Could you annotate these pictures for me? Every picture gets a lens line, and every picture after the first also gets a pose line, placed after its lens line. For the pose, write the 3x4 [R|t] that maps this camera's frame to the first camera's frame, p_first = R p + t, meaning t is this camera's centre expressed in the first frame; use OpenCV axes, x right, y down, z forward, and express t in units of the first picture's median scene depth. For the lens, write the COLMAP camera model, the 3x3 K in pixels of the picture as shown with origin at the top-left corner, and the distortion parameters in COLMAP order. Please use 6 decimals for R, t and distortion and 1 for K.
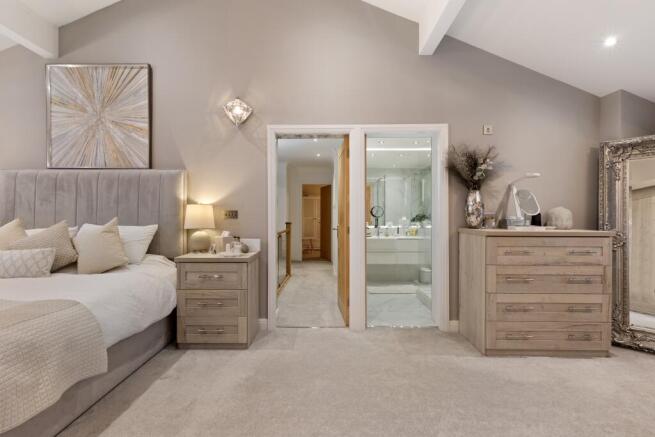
lens RADIAL K [[298.6, 0, 326.6], [0, 298.6, 217.7], [0, 0, 1]] dist [0.004429, -0.001840]
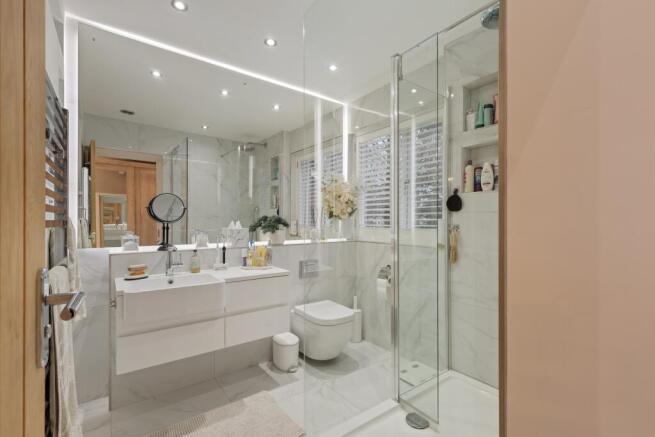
lens RADIAL K [[298.6, 0, 330.3], [0, 298.6, 219.8], [0, 0, 1]] dist [0.004429, -0.001840]
pose [[0.797282, 0.000842, 0.603607, 0.106077], [0.001490, 0.999993, -0.003363, -0.003802], [-0.603605, 0.003580, 0.797275, 0.571562]]
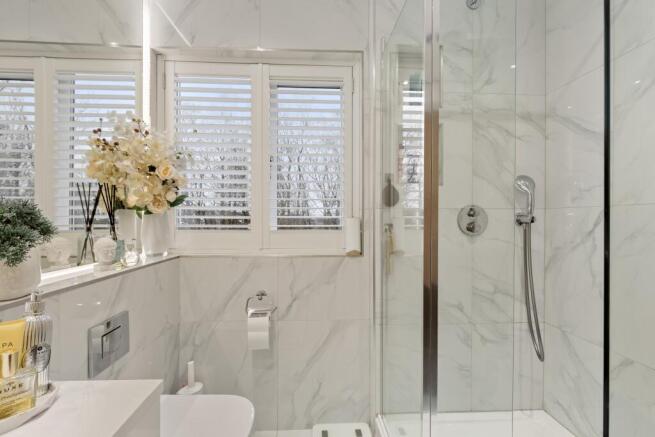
lens RADIAL K [[298.6, 0, 327.2], [0, 298.6, 221.0], [0, 0, 1]] dist [0.004429, -0.001840]
pose [[-0.061120, -0.006902, 0.998107, 0.175446], [0.000270, 0.999976, 0.006931, -0.003156], [-0.998130, 0.000693, -0.061117, 0.854160]]
